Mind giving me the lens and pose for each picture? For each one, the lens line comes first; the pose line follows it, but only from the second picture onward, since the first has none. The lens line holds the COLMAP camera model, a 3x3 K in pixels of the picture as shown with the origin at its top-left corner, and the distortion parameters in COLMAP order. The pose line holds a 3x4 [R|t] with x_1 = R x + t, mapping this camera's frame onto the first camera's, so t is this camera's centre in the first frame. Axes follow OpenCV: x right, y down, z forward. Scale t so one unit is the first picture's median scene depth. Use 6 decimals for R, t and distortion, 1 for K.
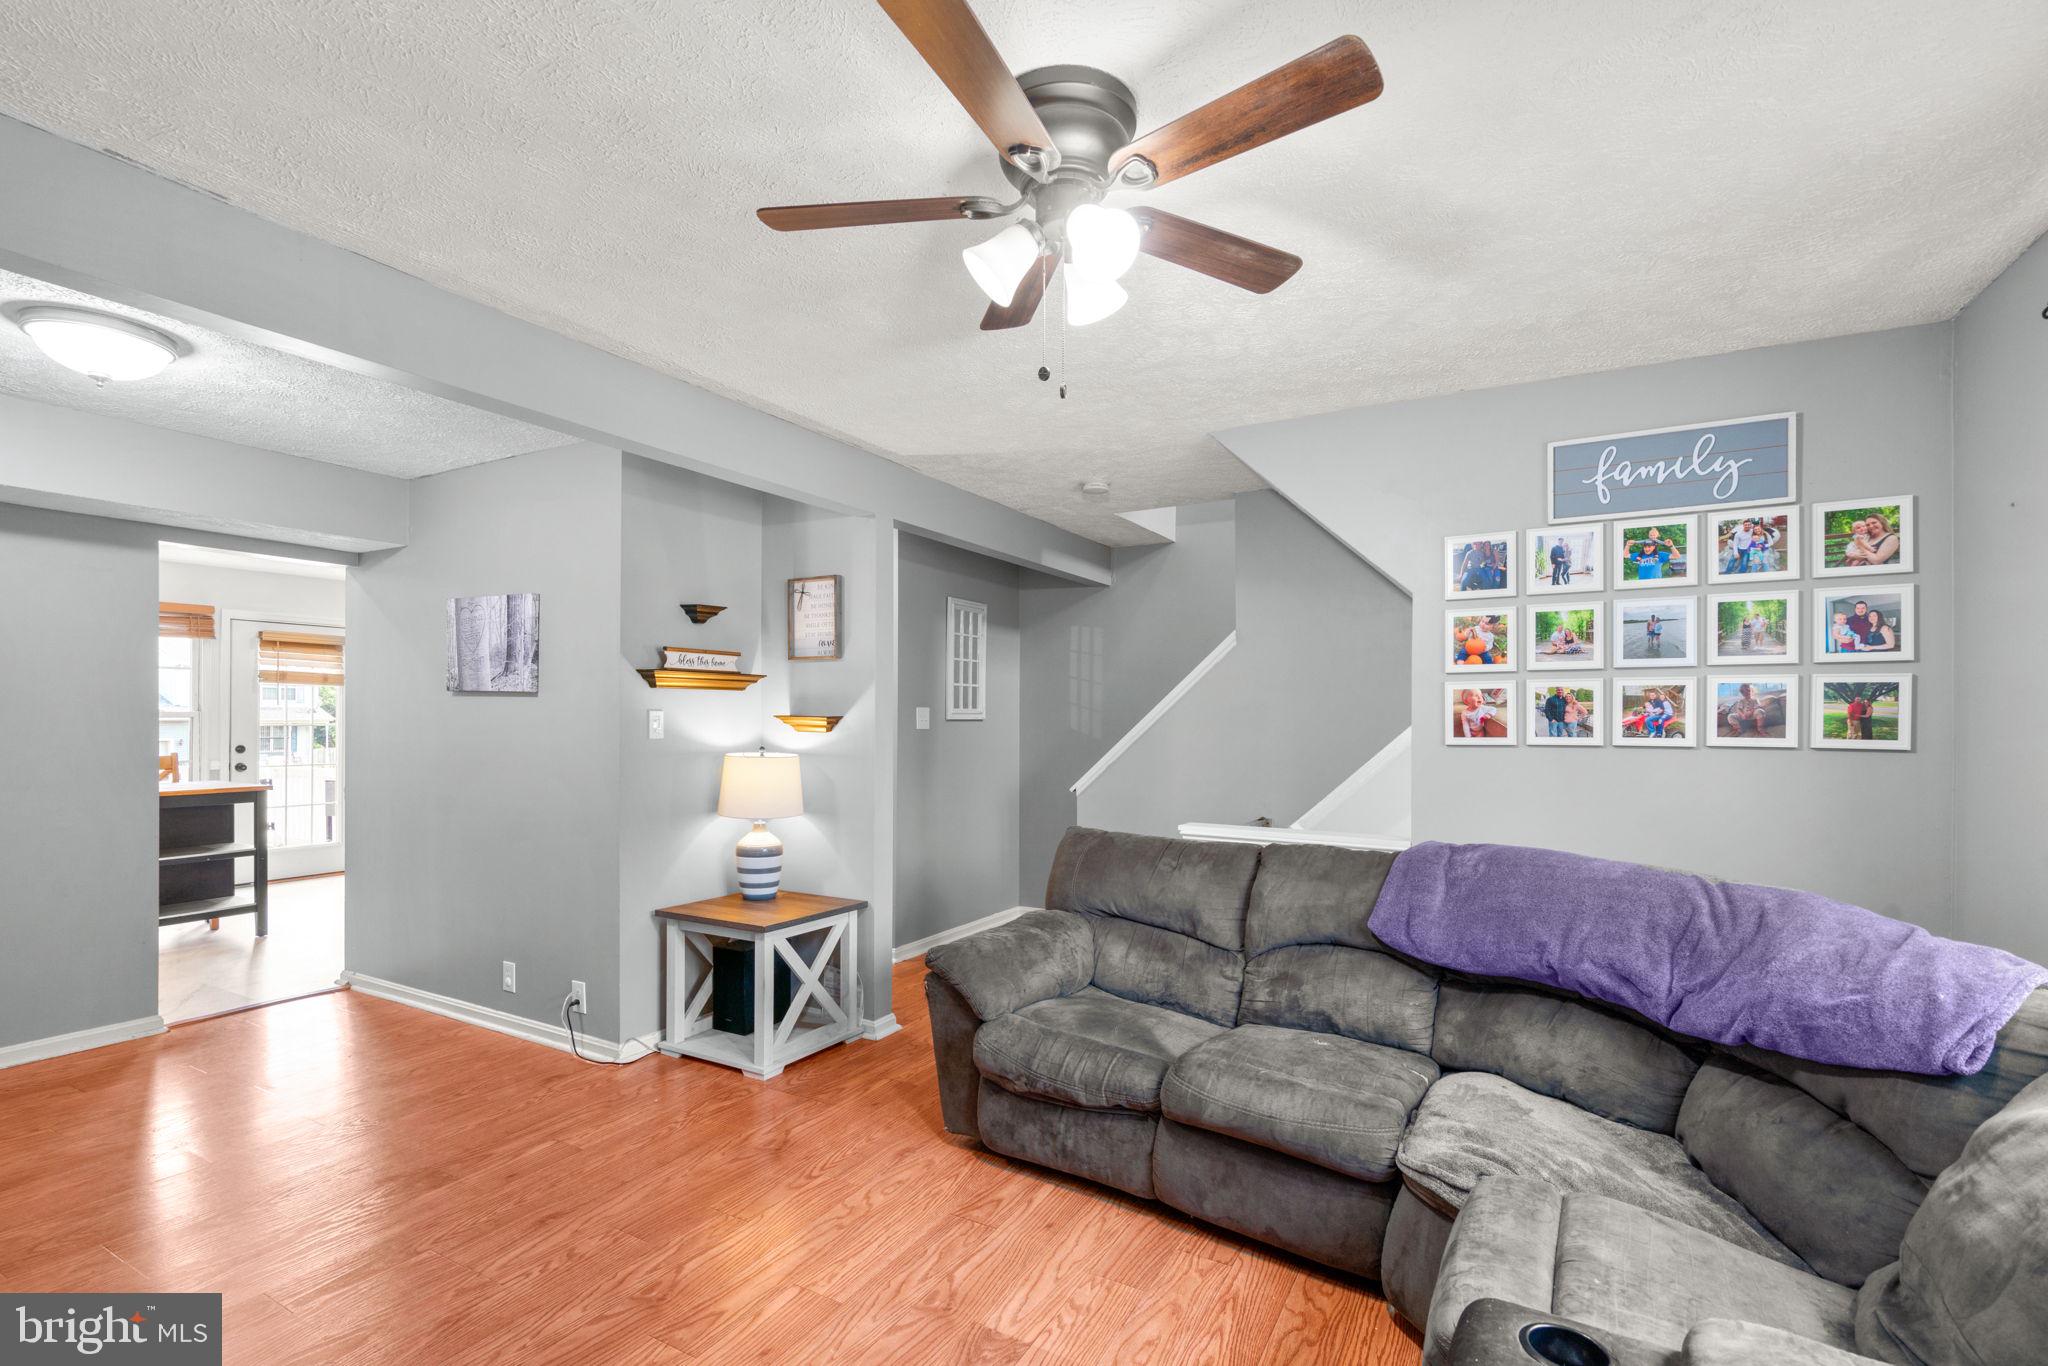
lens RADIAL K [[937.7, 0, 1017.4], [0, 937.7, 721.5], [0, 0, 1]] dist [-0.006616, 0.004216]
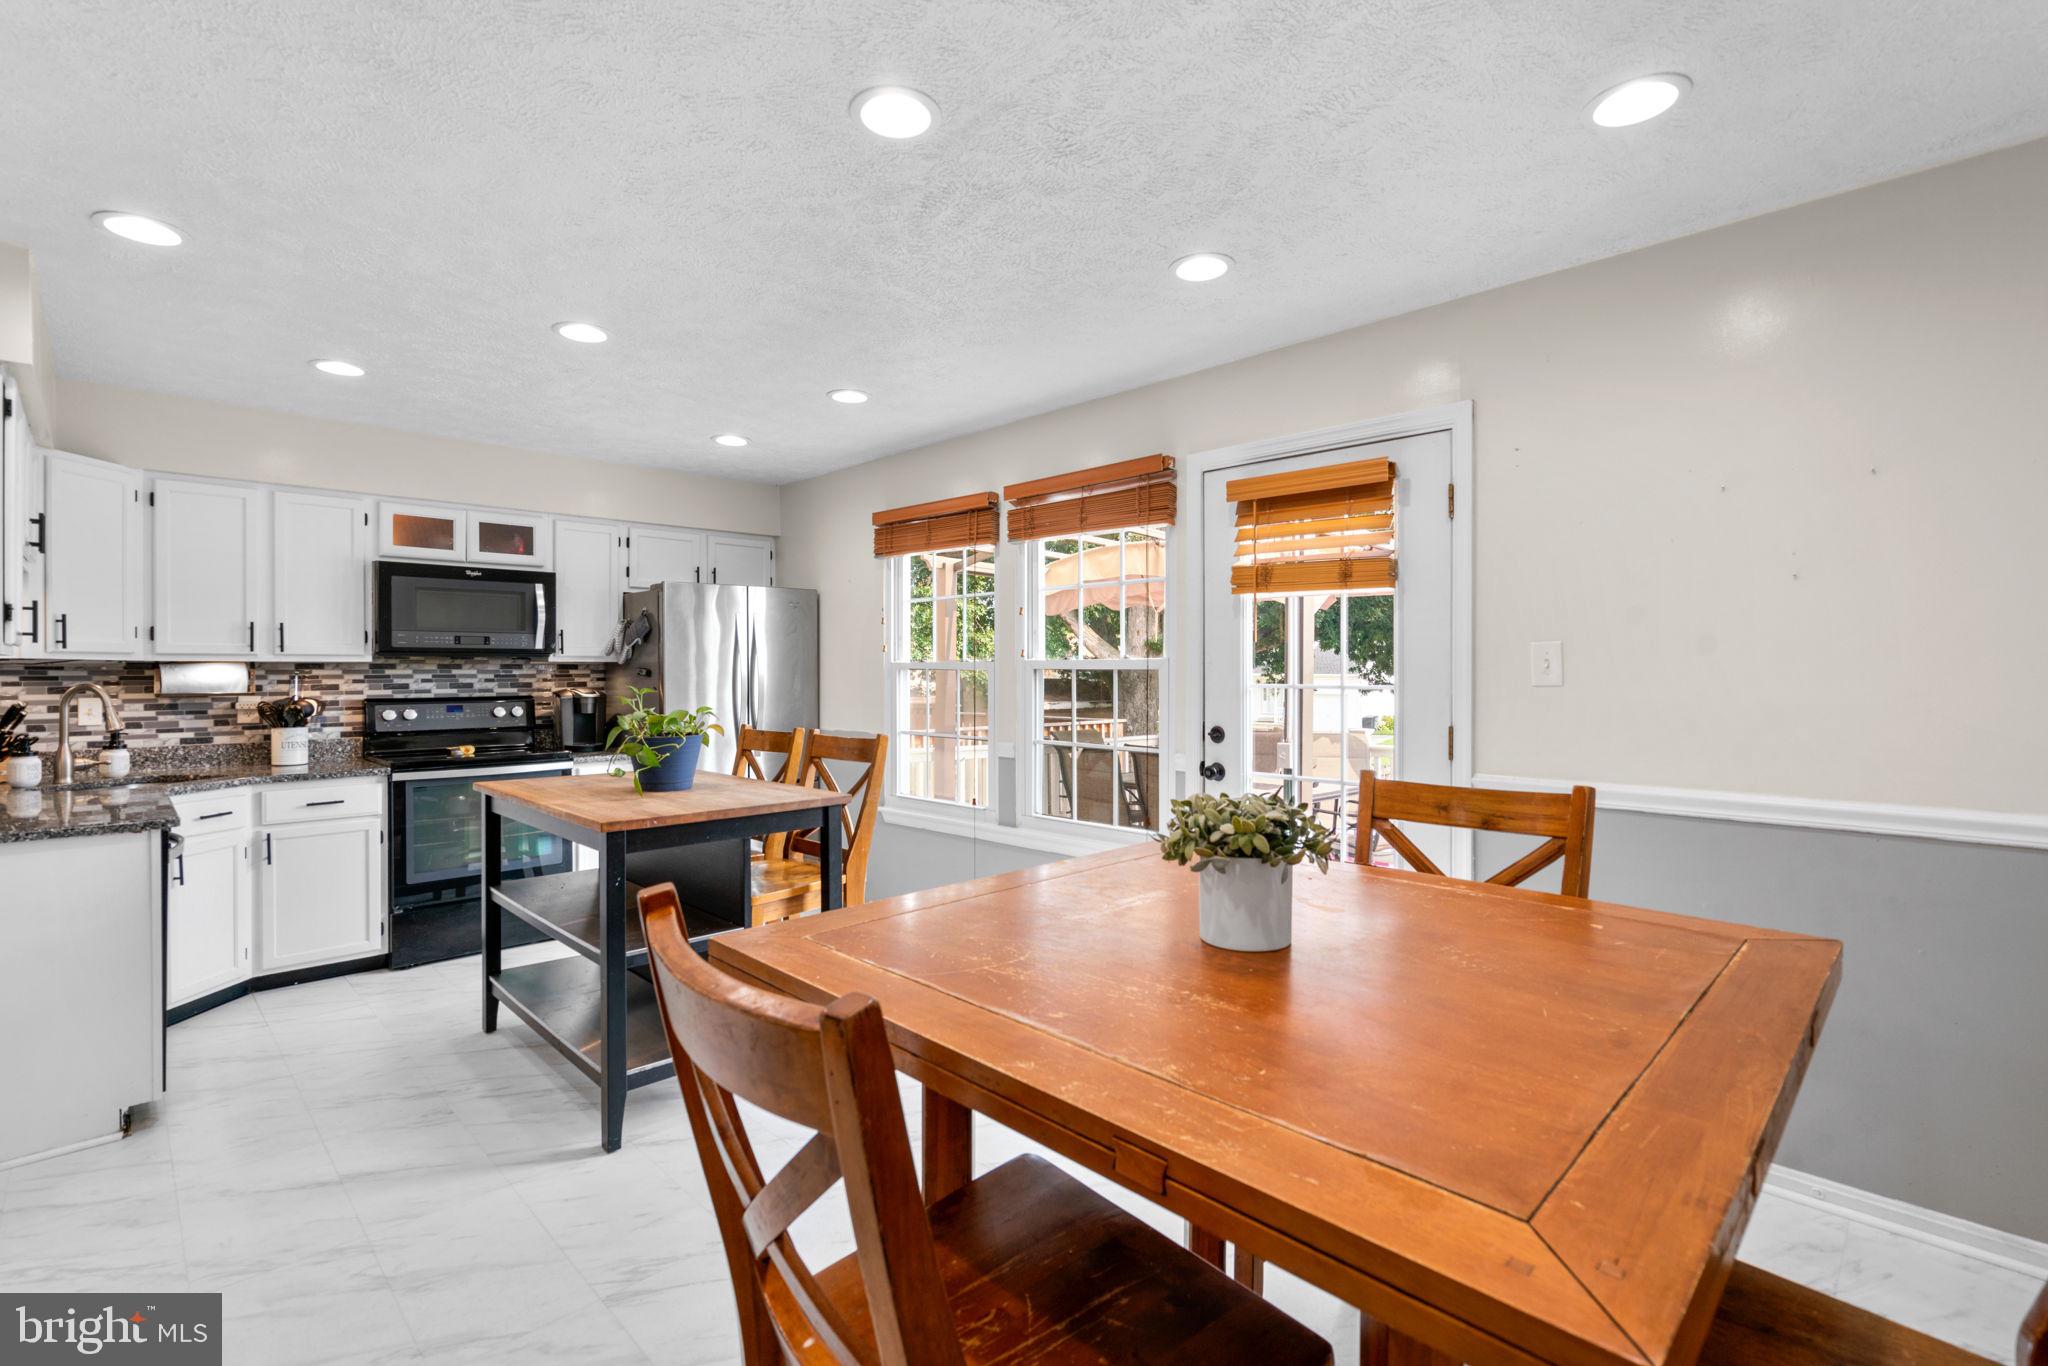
lens RADIAL K [[937.7, 0, 1018.5], [0, 937.7, 673.3], [0, 0, 1]] dist [-0.006616, 0.004216]
pose [[-0.274166, 0.002436, -0.961679, -0.784533], [-0.002705, 0.999991, 0.003304, -0.008526], [0.961678, 0.003507, -0.274157, 2.431439]]
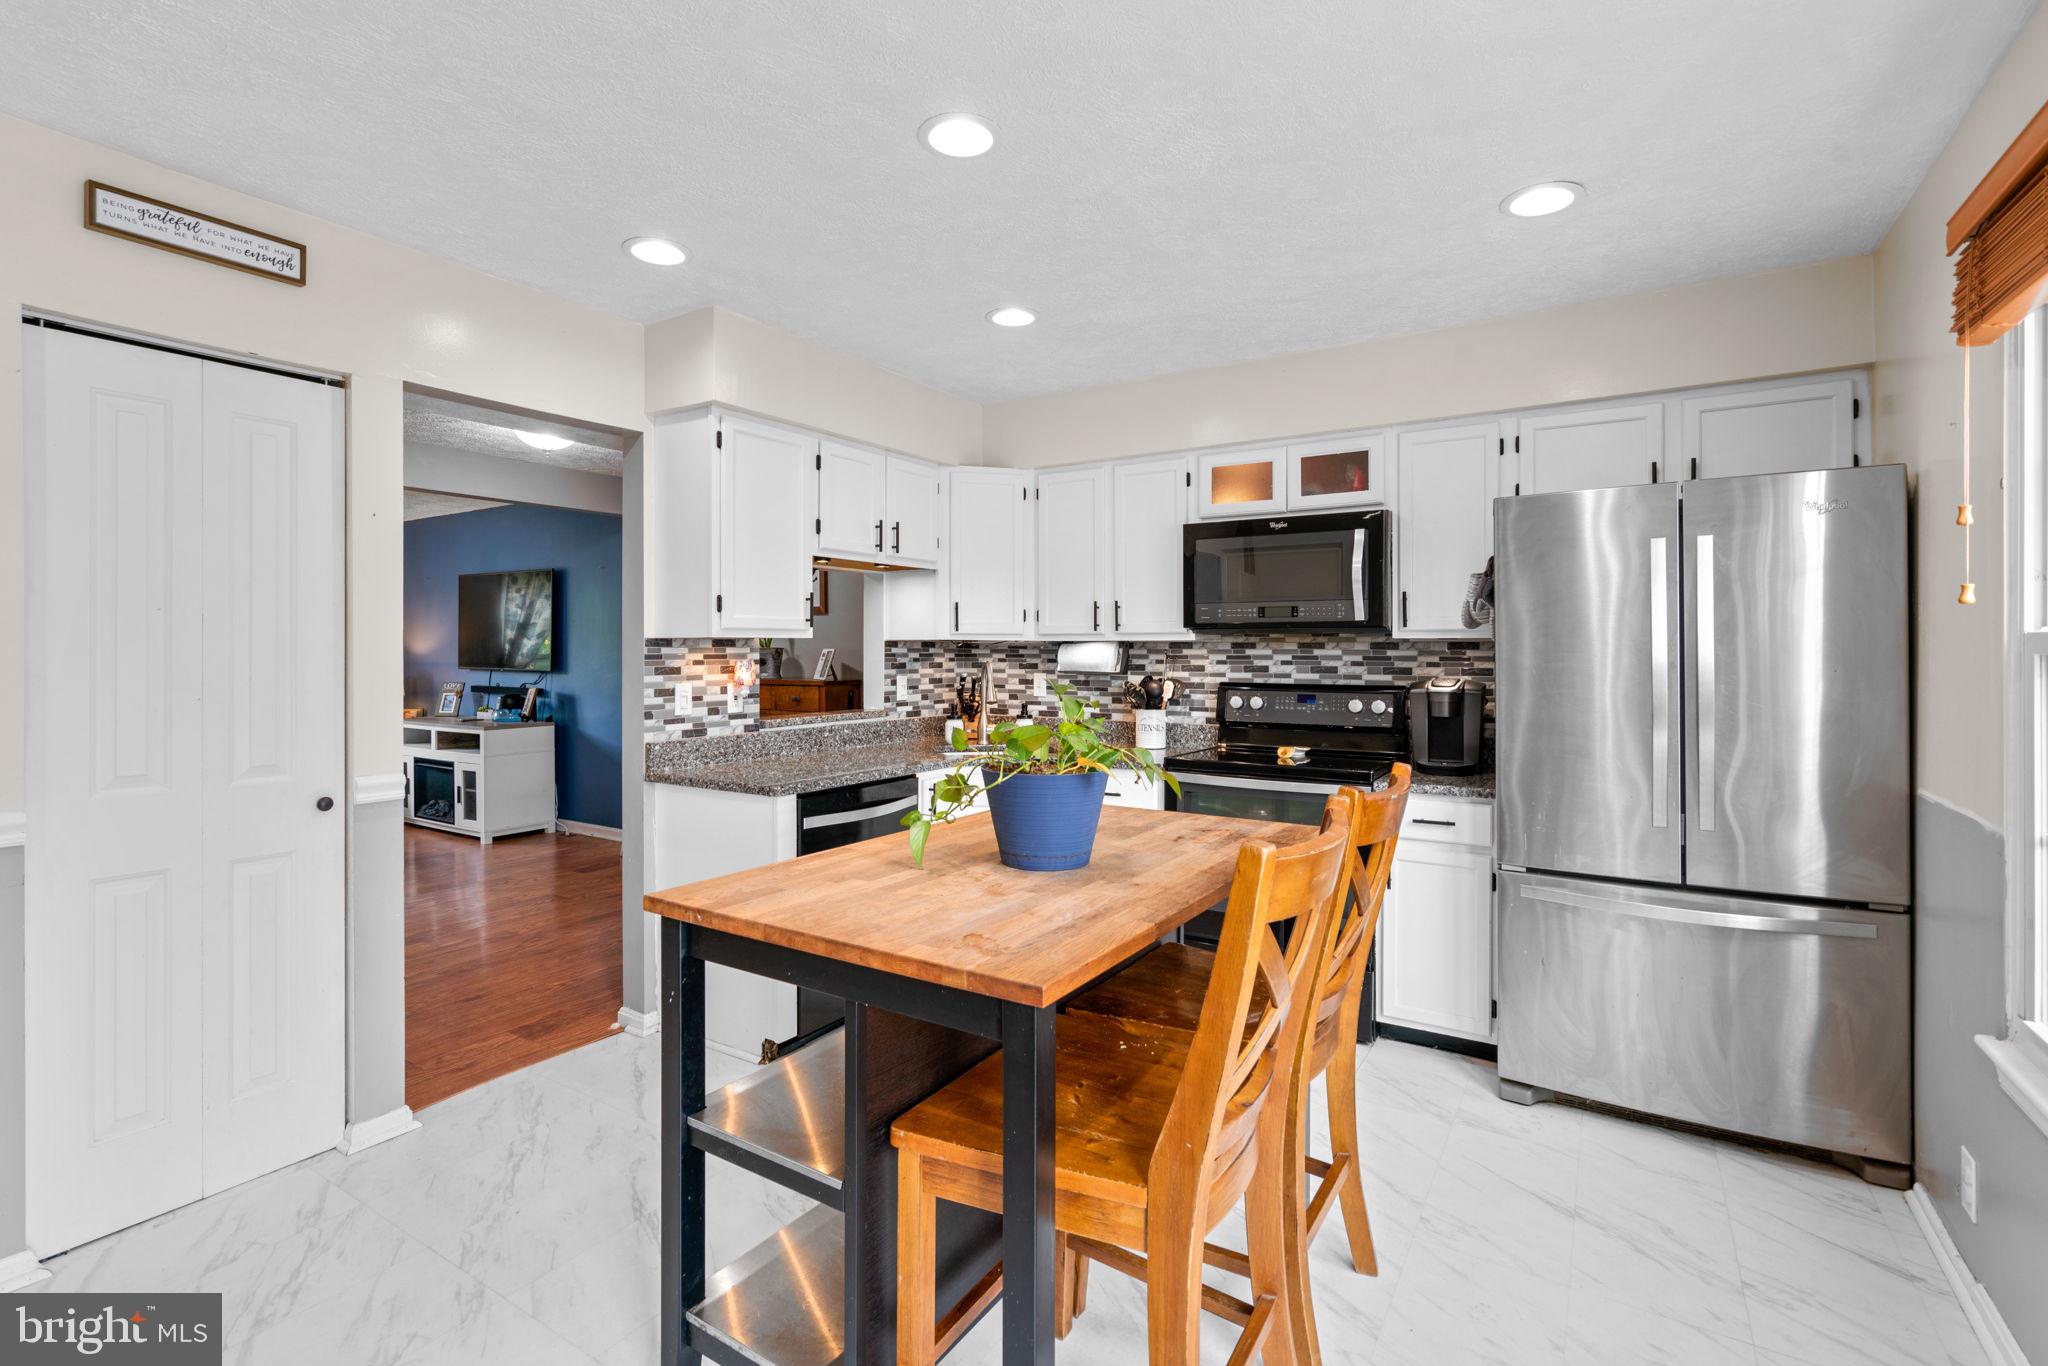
lens RADIAL K [[937.7, 0, 1025.5], [0, 937.7, 653.7], [0, 0, 1]] dist [-0.006616, 0.004216]
pose [[-0.998851, -0.004798, 0.047691, -1.712275], [-0.004427, 0.999959, 0.007869, -0.009650], [-0.047727, 0.007649, -0.998831, 2.358059]]
